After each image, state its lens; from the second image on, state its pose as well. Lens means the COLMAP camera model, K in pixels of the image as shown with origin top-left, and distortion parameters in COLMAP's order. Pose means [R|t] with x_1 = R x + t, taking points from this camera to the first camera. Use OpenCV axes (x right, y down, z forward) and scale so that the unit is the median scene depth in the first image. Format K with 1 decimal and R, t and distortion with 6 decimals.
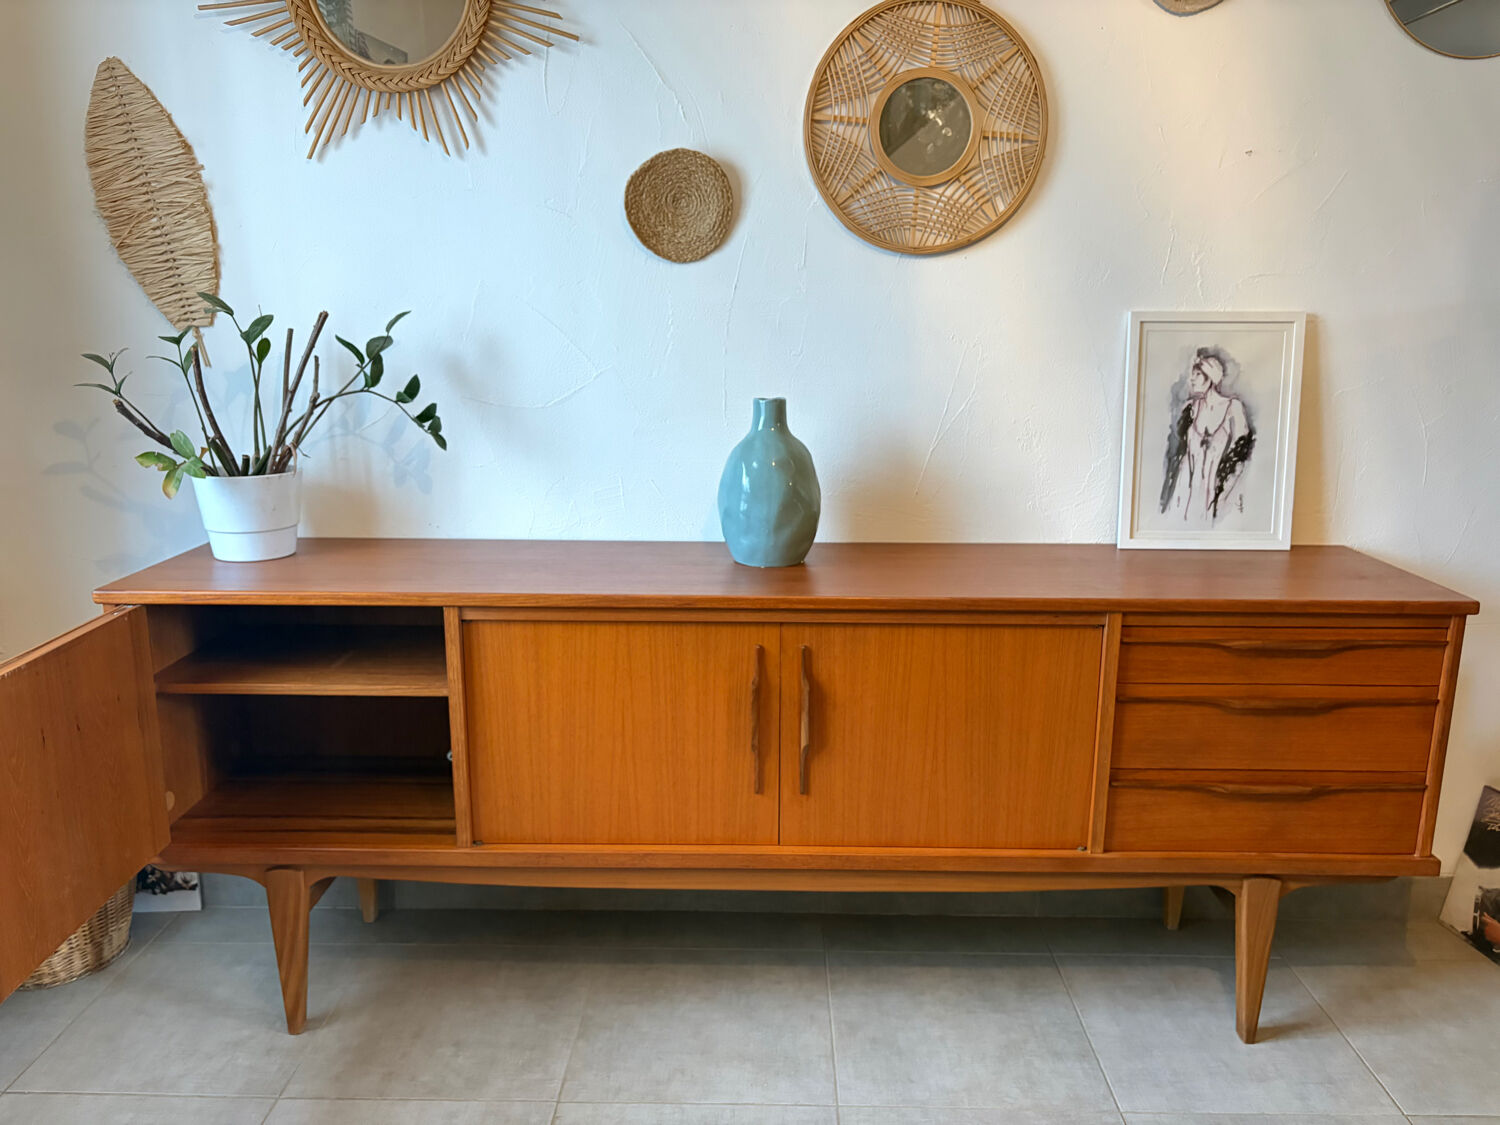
lens RADIAL K [[1141.7, 0, 757.7], [0, 1141.7, 567.7], [0, 0, 1]] dist [0.051788, -0.059501]
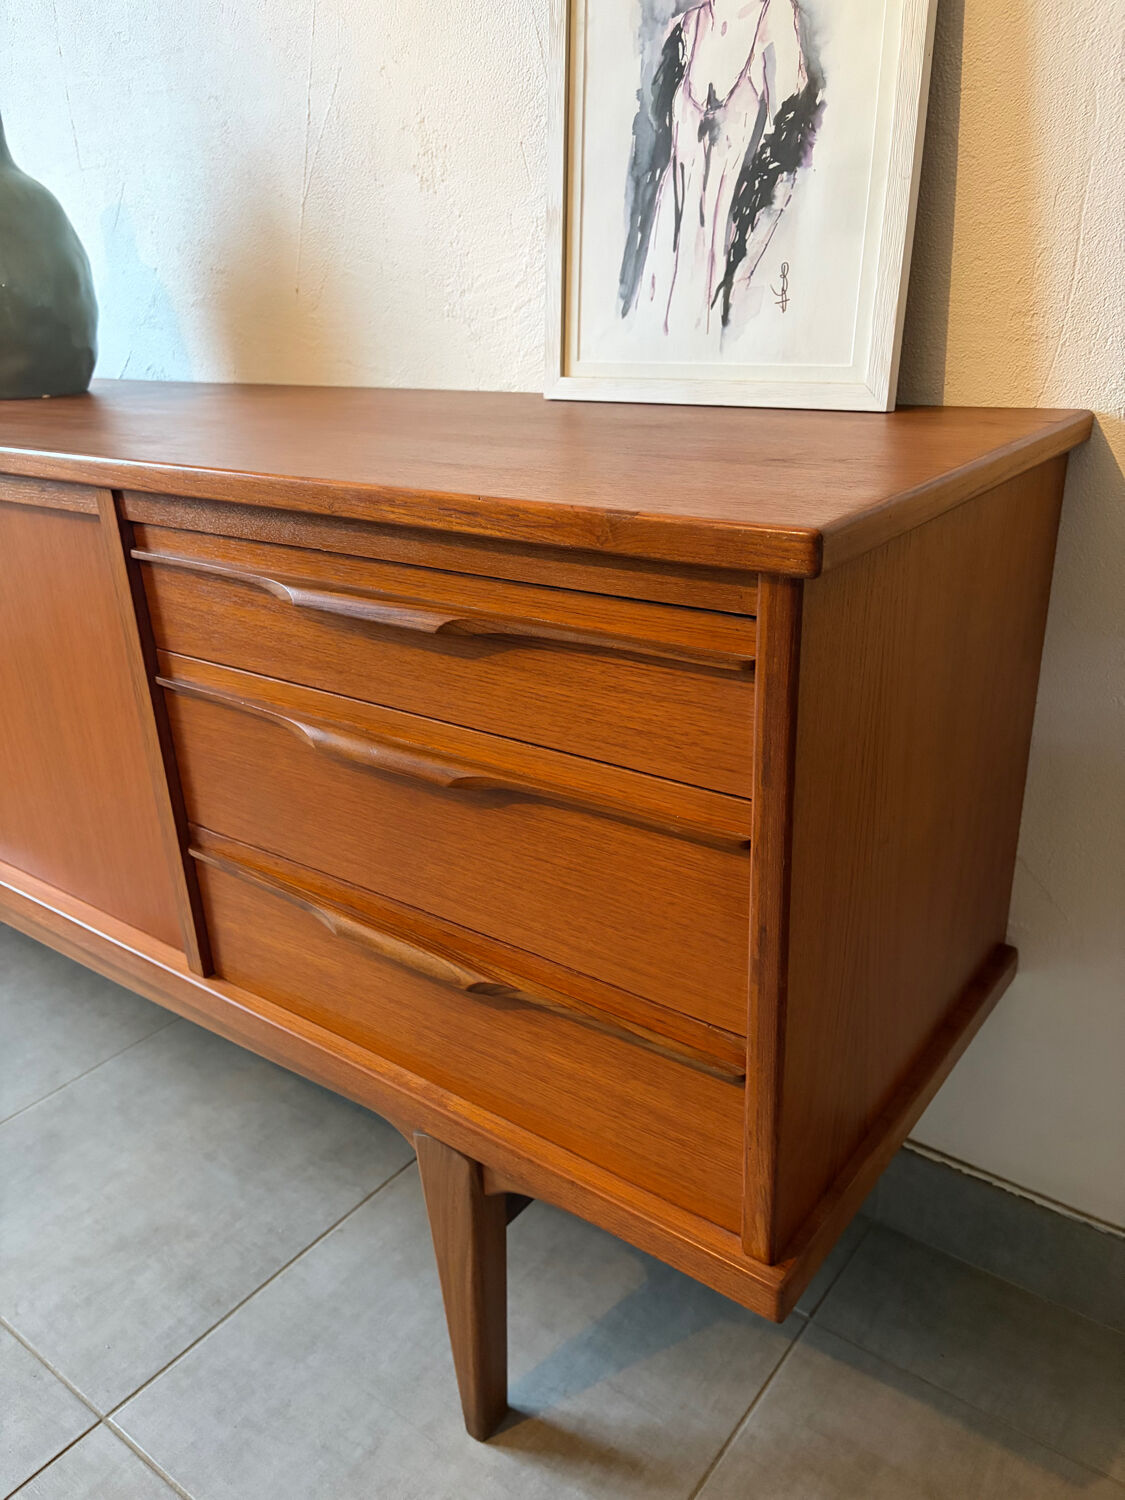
lens RADIAL K [[1141.7, 0, 560.9], [0, 1141.7, 755.7], [0, 0, 1]] dist [0.051788, -0.059501]
pose [[0.798519, 0.197897, -0.568510, 0.652572], [-0.087898, 0.972626, 0.215108, 0.024765], [0.595517, -0.121797, 0.794056, 0.649069]]
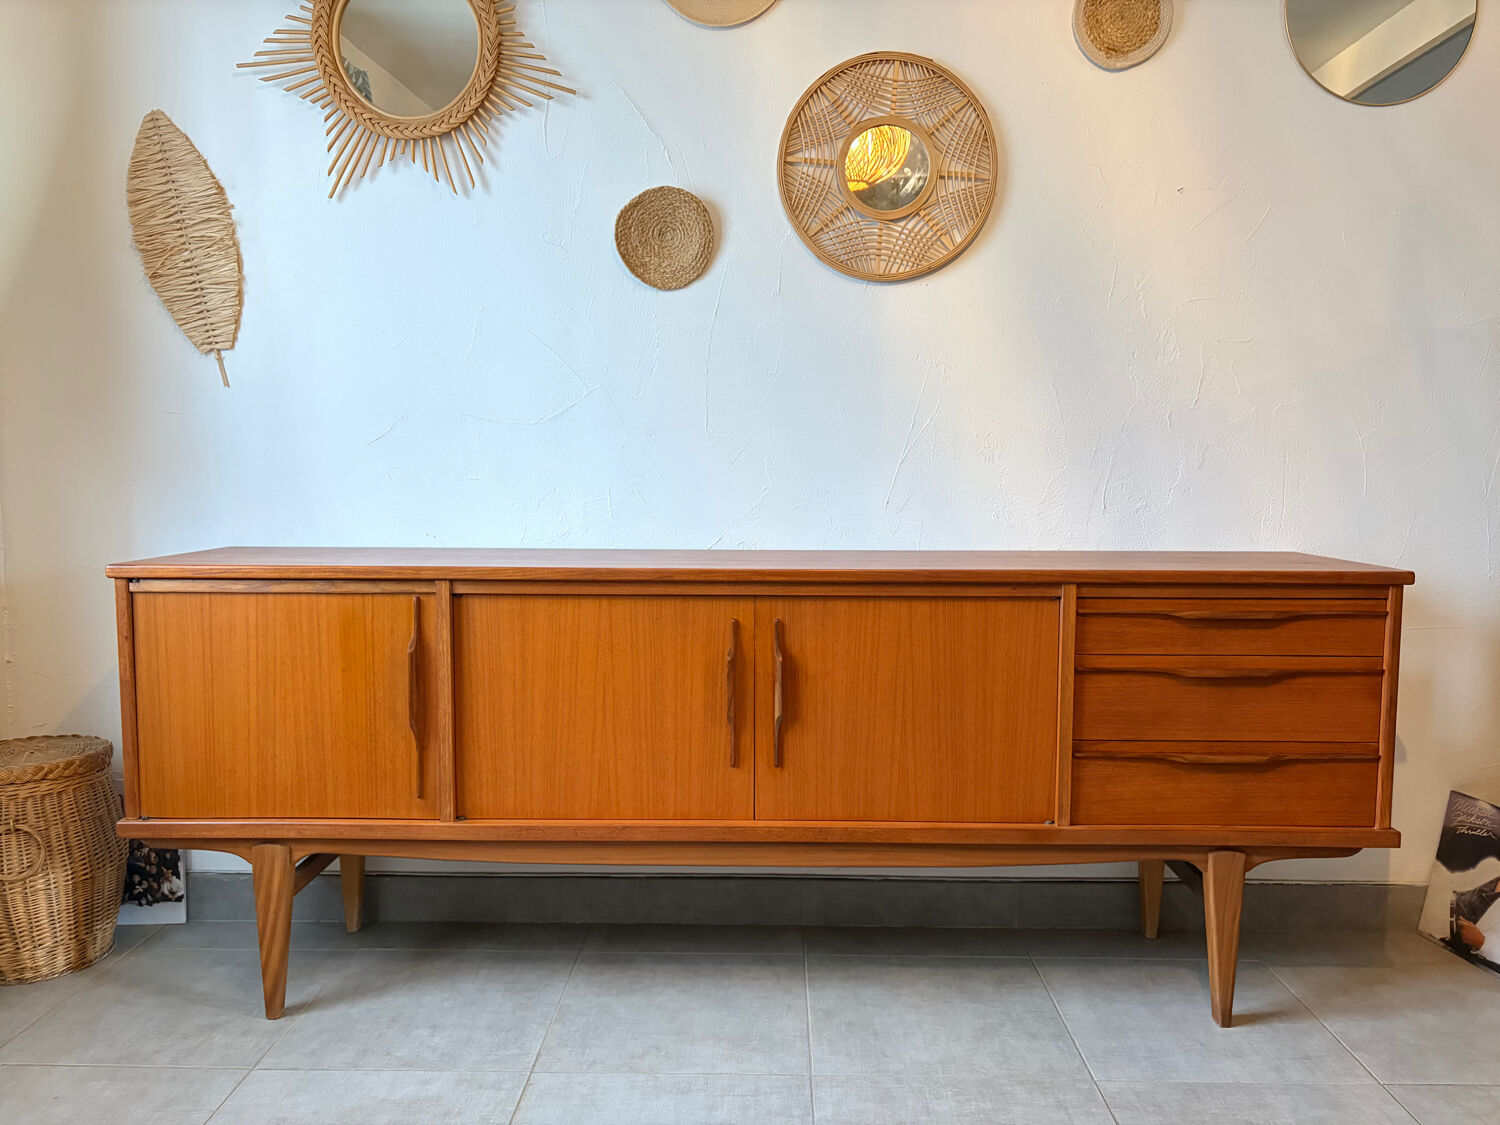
lens RADIAL K [[1141.7, 0, 758.0], [0, 1141.7, 565.9], [0, 0, 1]] dist [0.051788, -0.059501]
pose [[0.999994, -0.001853, -0.002906, 0.023786], [0.001441, 0.990710, -0.135984, 0.146779], [0.003131, 0.135979, 0.990707, -0.044382]]
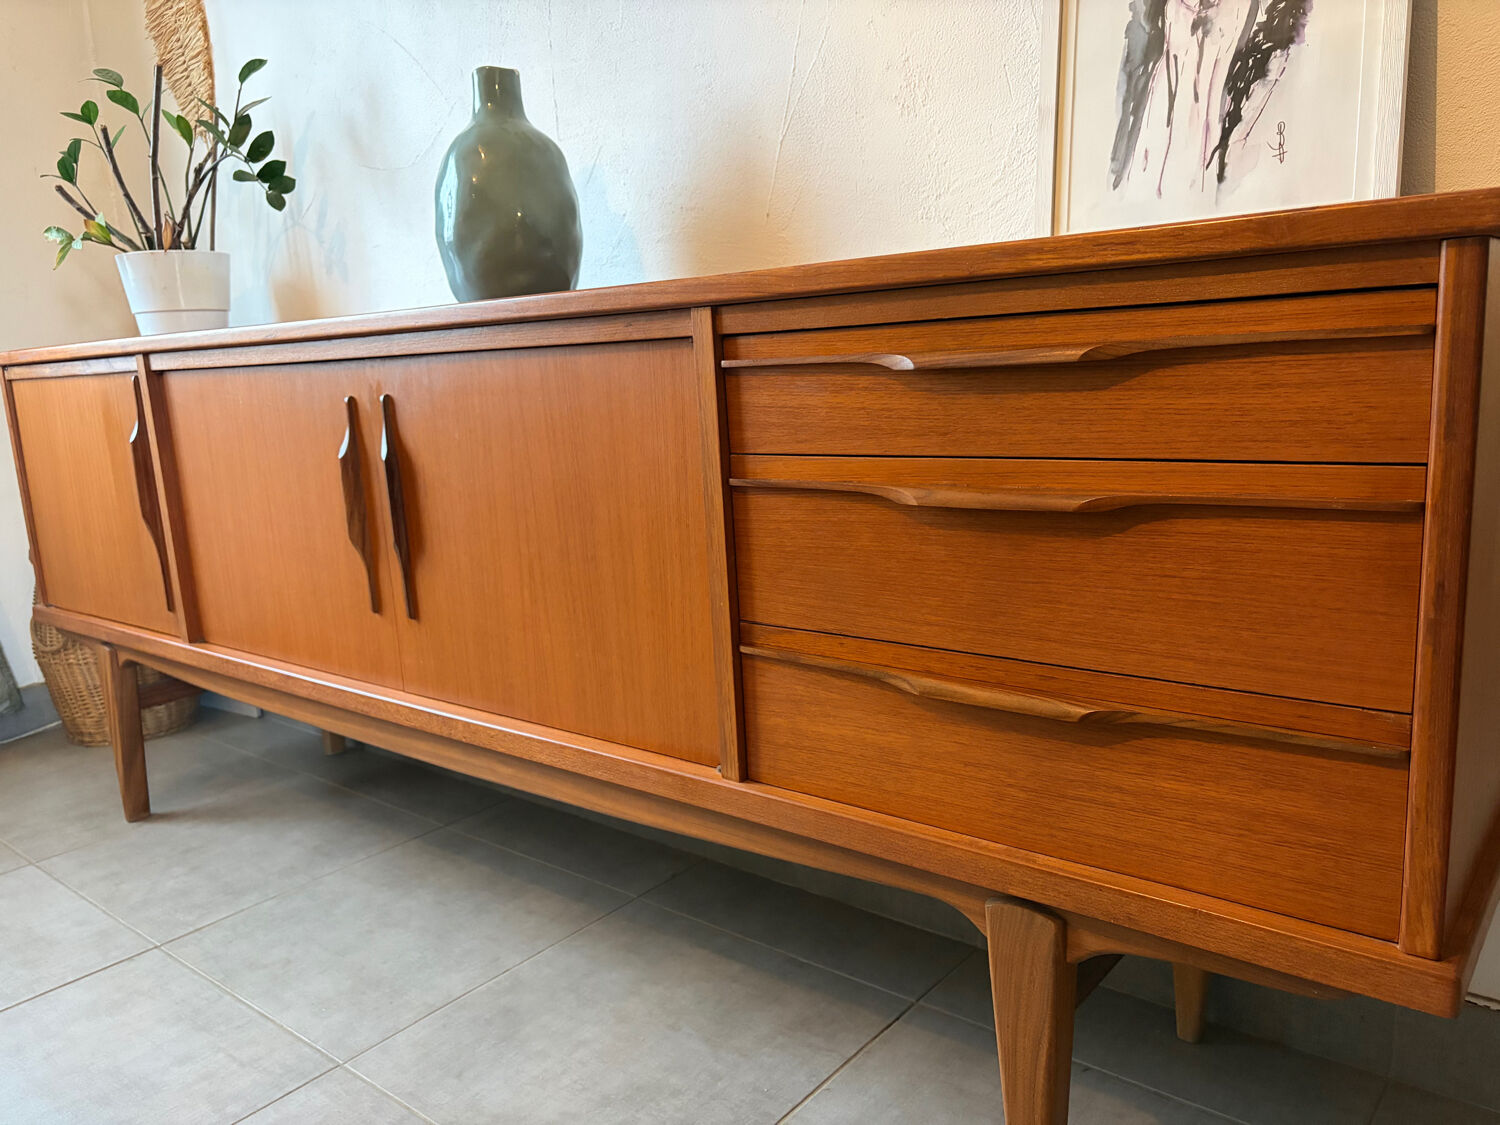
lens RADIAL K [[1141.7, 0, 753.7], [0, 1141.7, 574.1], [0, 0, 1]] dist [0.051788, -0.059501]
pose [[0.778157, 0.073434, -0.623763, 0.587500], [-0.079429, 0.996674, 0.018246, 0.131328], [0.623028, 0.035347, 0.781401, 0.542080]]
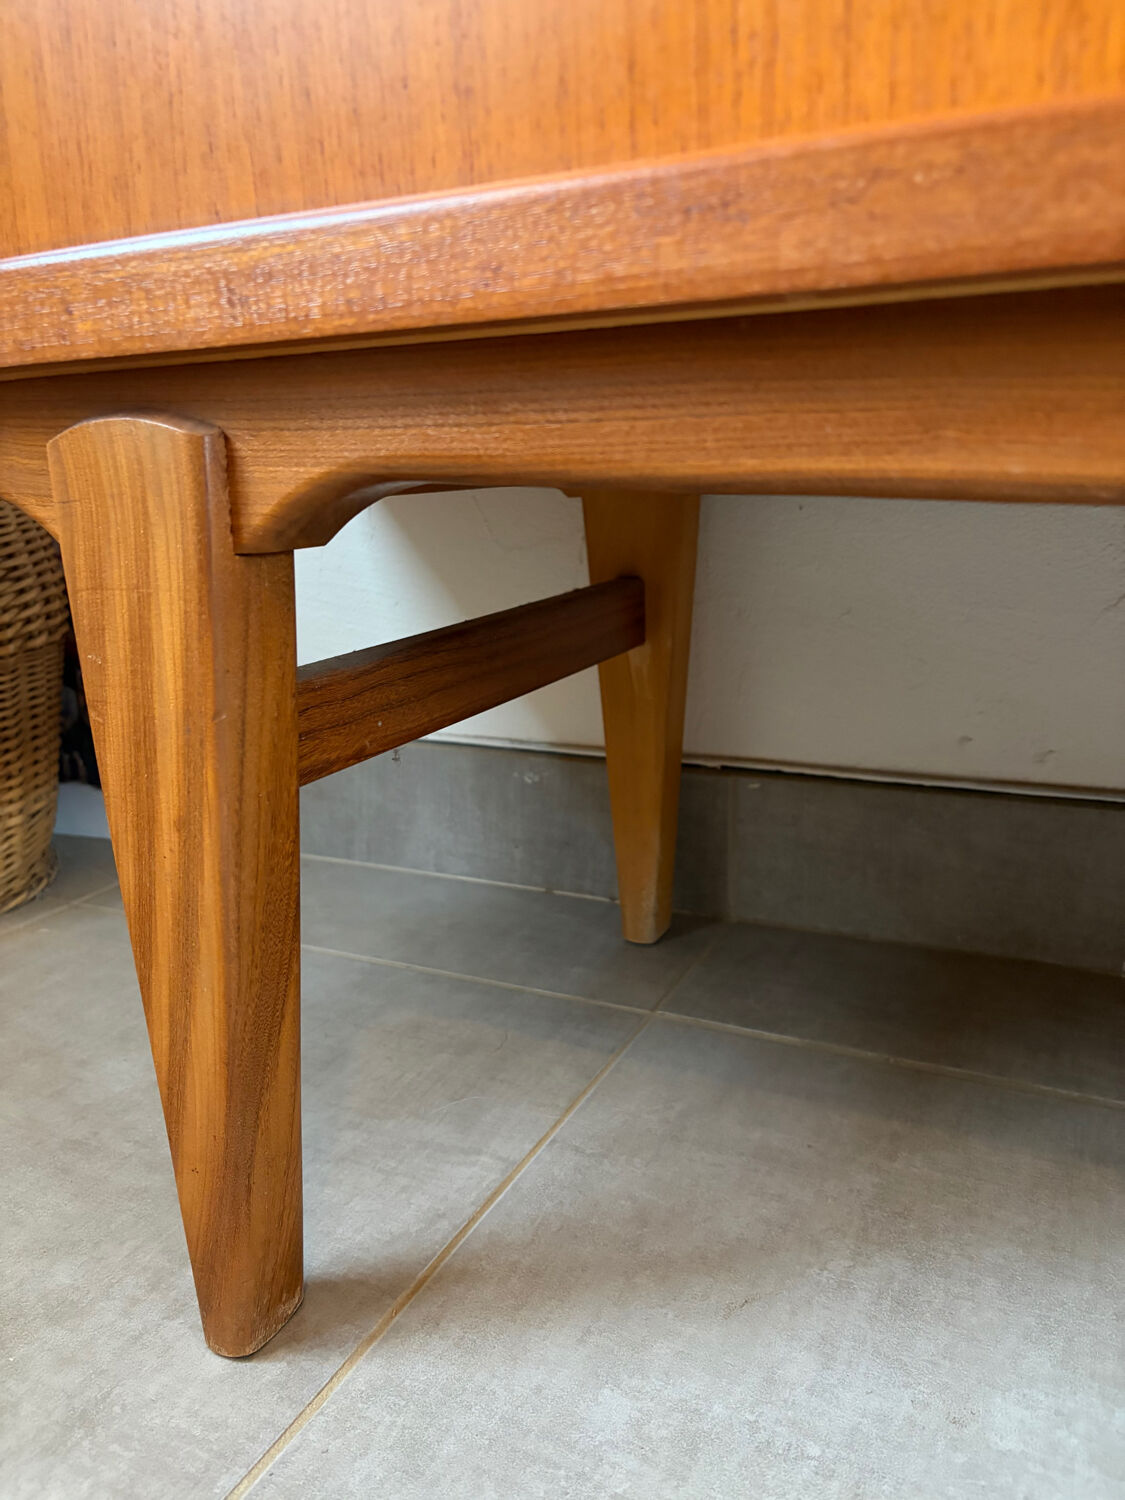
lens RADIAL K [[1141.7, 0, 547.4], [0, 1141.7, 761.6], [0, 0, 1]] dist [0.051788, -0.059501]
pose [[0.897586, 0.071537, -0.434996, -0.265085], [-0.052345, 0.997060, 0.055961, 0.280531], [0.437720, -0.027460, 0.898692, 0.824654]]
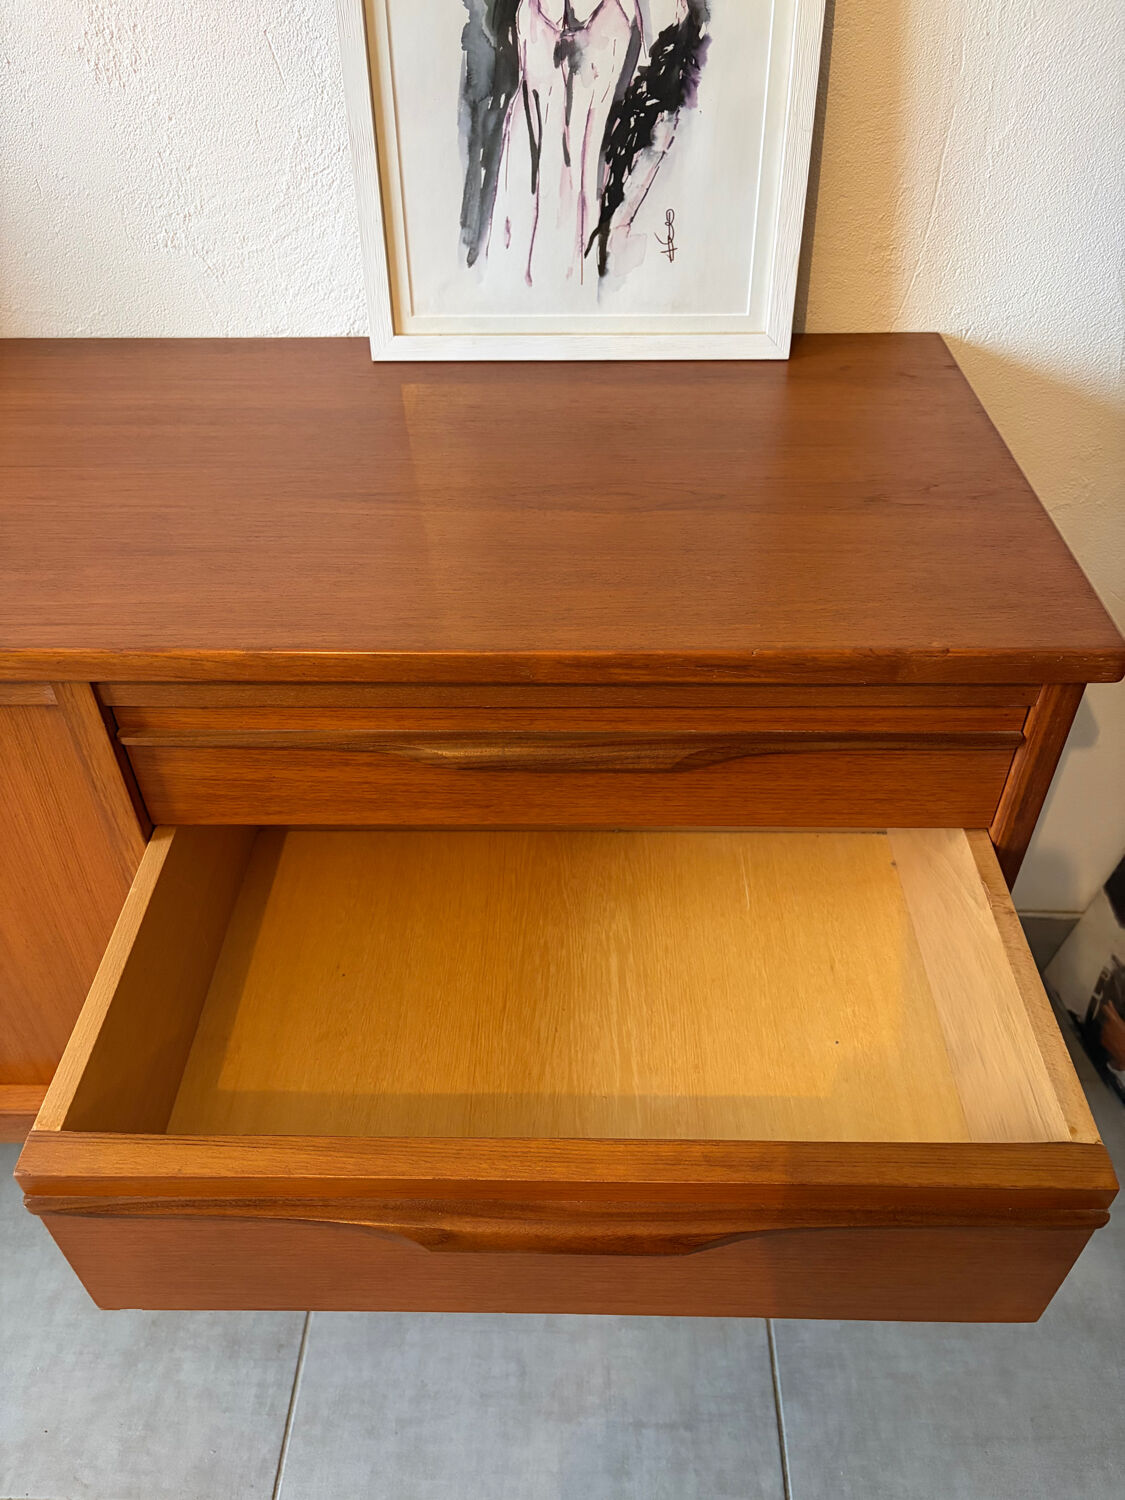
lens RADIAL K [[1141.7, 0, 558.1], [0, 1141.7, 760.2], [0, 0, 1]] dist [0.051788, -0.059501]
pose [[0.999661, -0.006177, -0.025273, 0.413115], [0.017376, 0.881503, 0.471859, -0.088104], [0.019364, -0.472139, 0.881311, 0.608998]]
